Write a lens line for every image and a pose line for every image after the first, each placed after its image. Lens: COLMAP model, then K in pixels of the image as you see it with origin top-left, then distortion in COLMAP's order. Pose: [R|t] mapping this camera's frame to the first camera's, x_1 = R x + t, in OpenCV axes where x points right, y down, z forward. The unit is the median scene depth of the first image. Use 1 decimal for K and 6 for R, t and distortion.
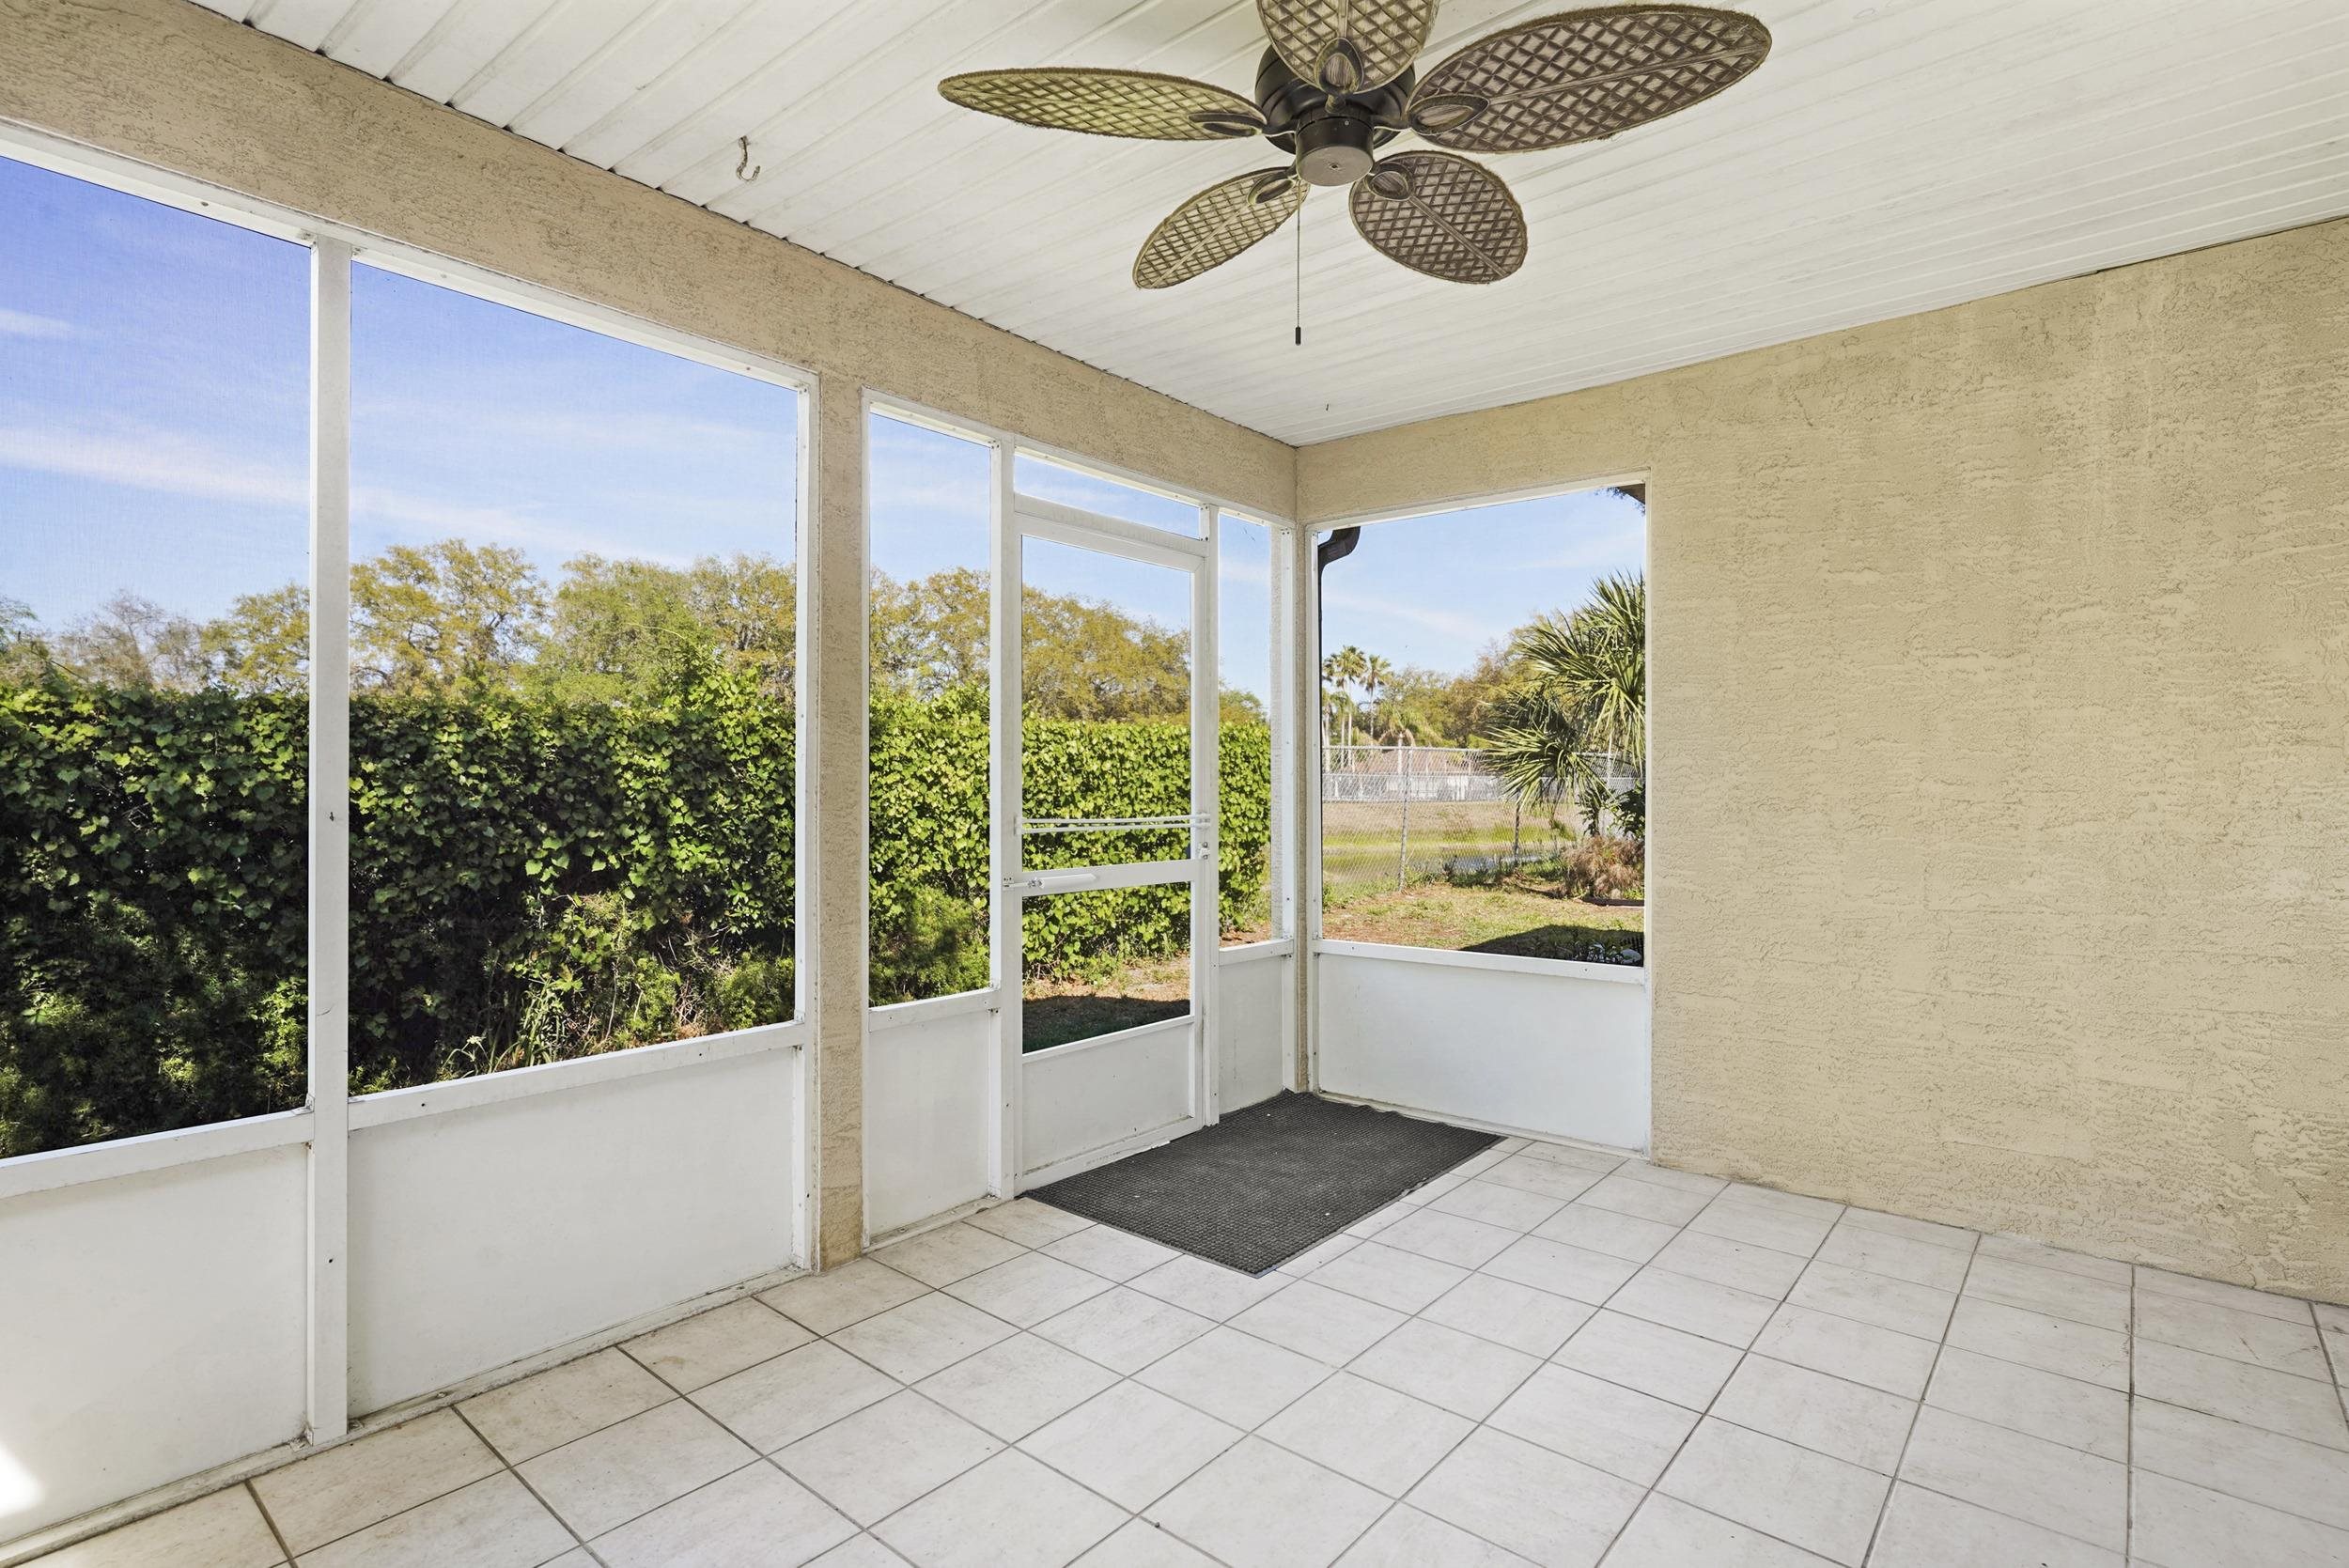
lens RADIAL K [[1155.9, 0, 1167.9], [0, 1155.9, 784.6], [0, 0, 1]] dist [-0.011539, 0.006720]
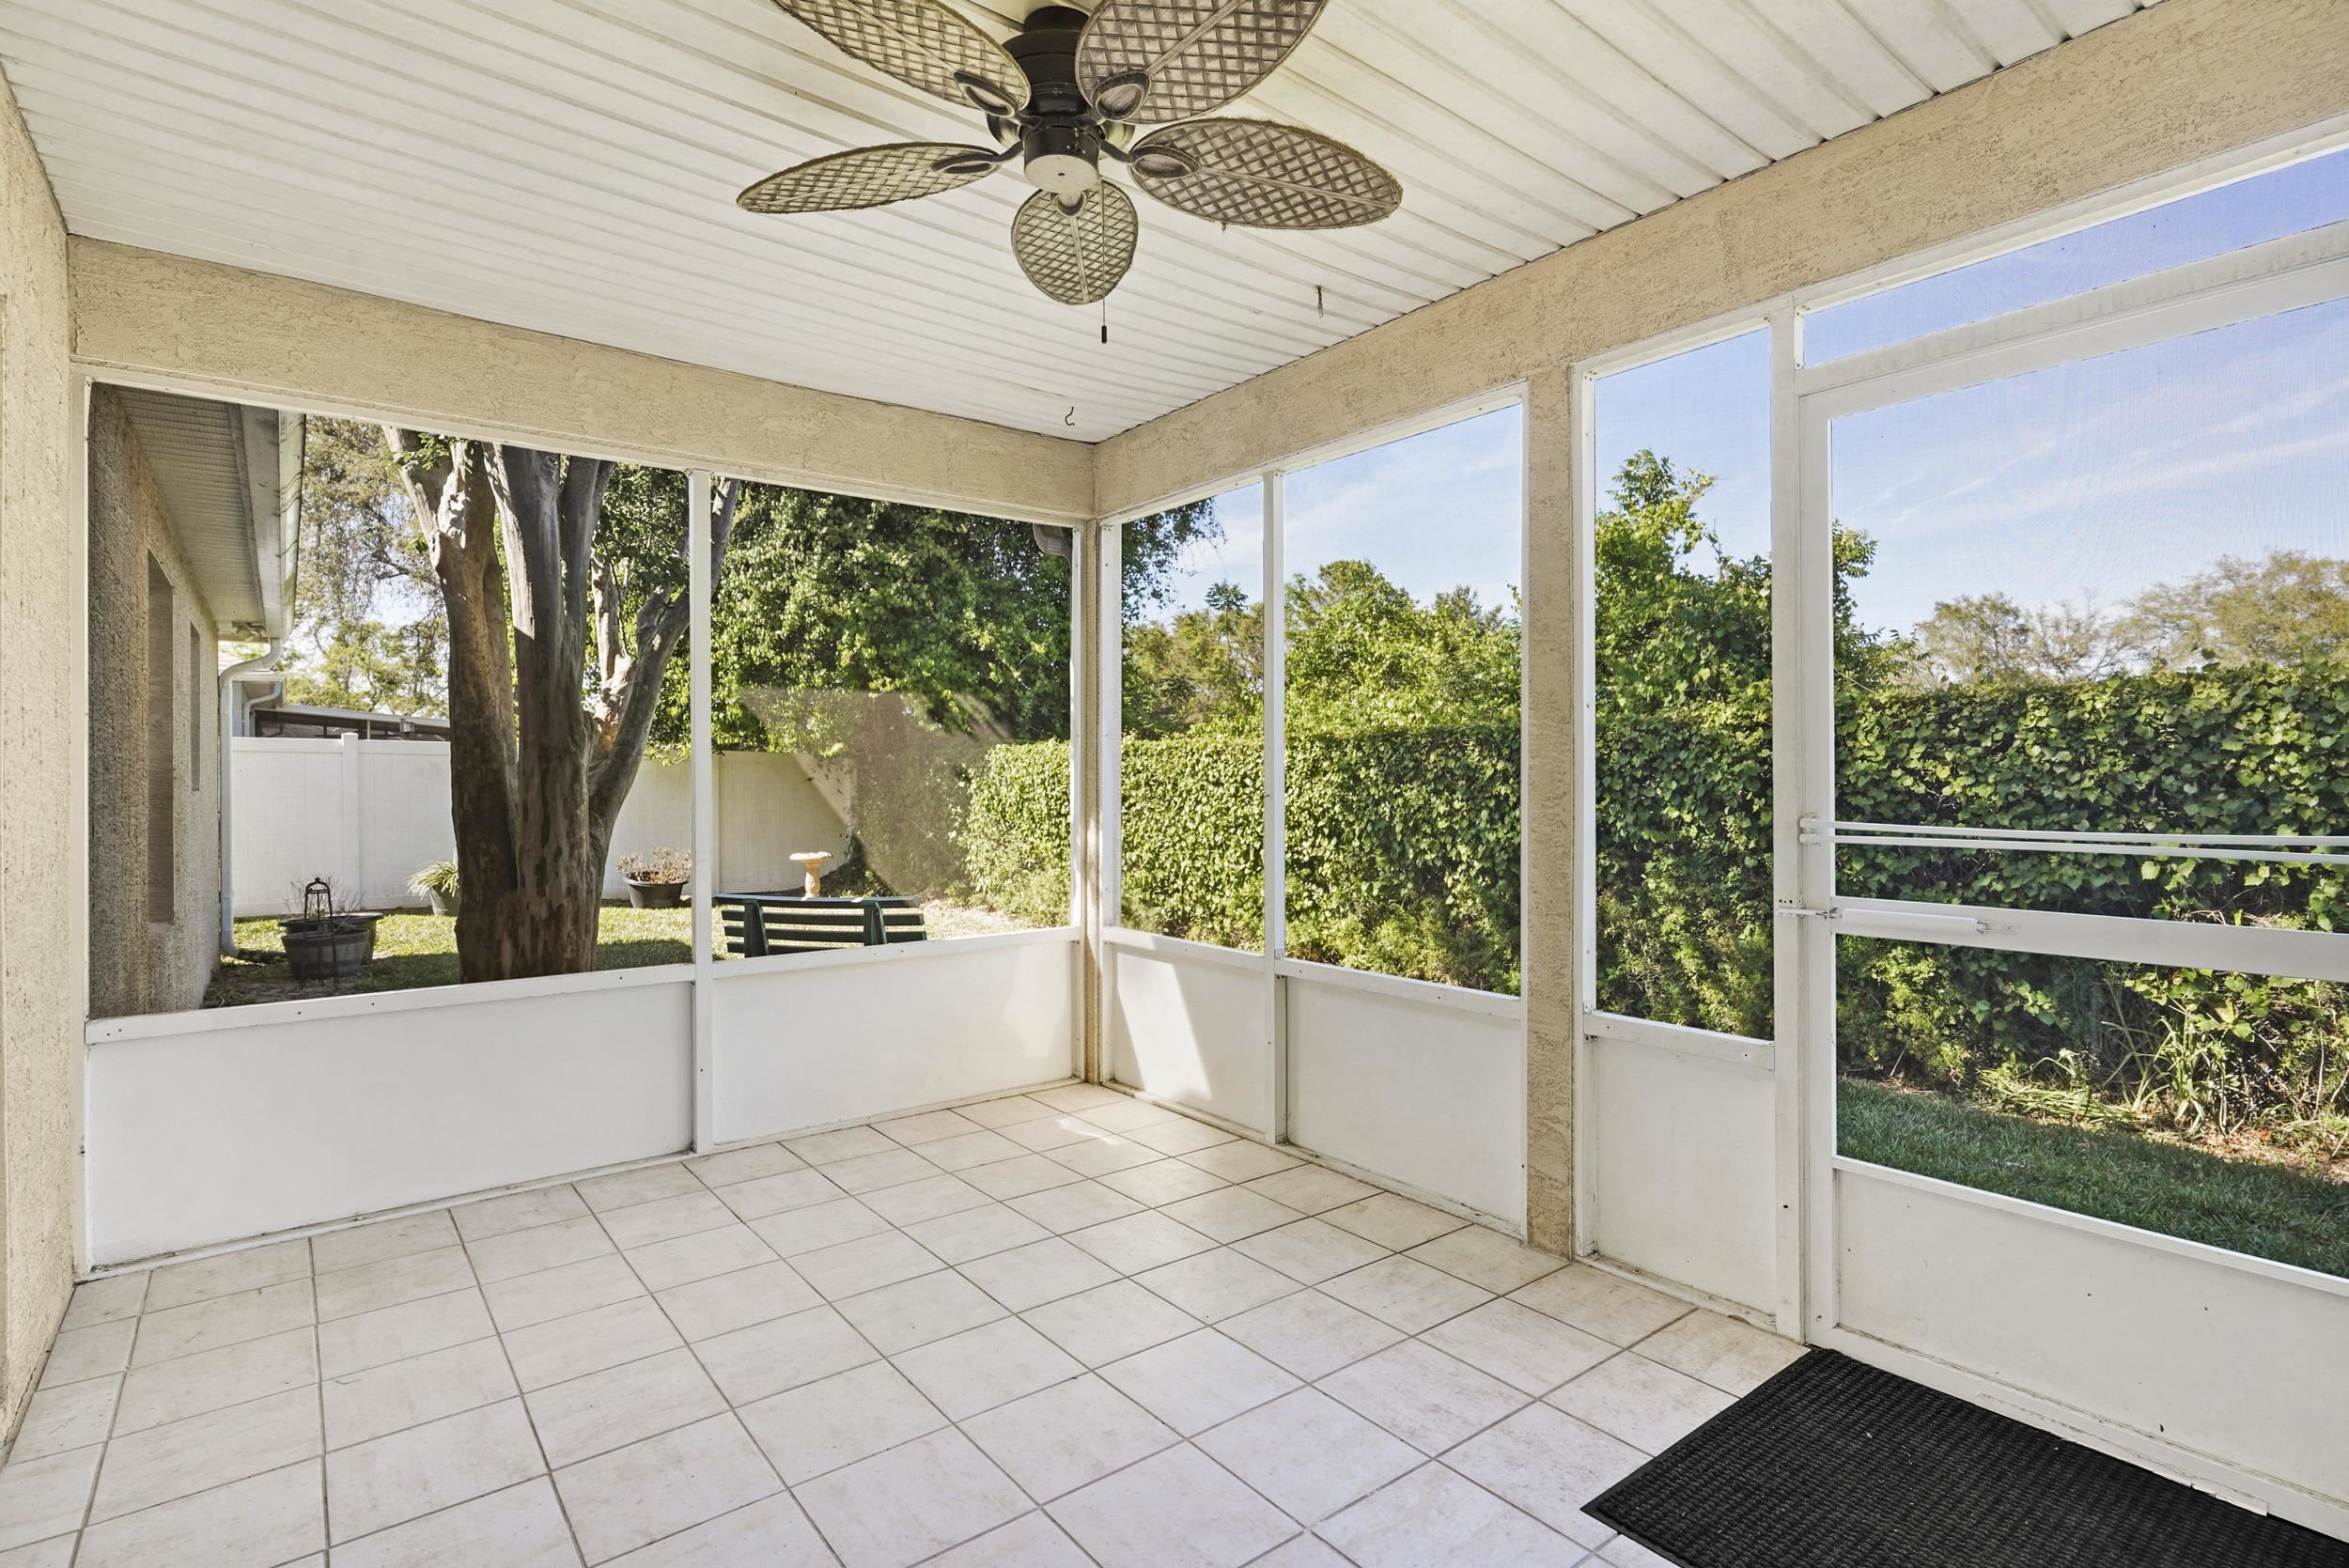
lens RADIAL K [[1155.9, 0, 1173.1], [0, 1155.9, 781.8], [0, 0, 1]] dist [-0.011539, 0.006720]
pose [[-0.212565, 0.004494, -0.977137, 0.687572], [0.004700, 0.999983, 0.003576, 0.000918], [0.977136, -0.003832, -0.212582, 0.802841]]
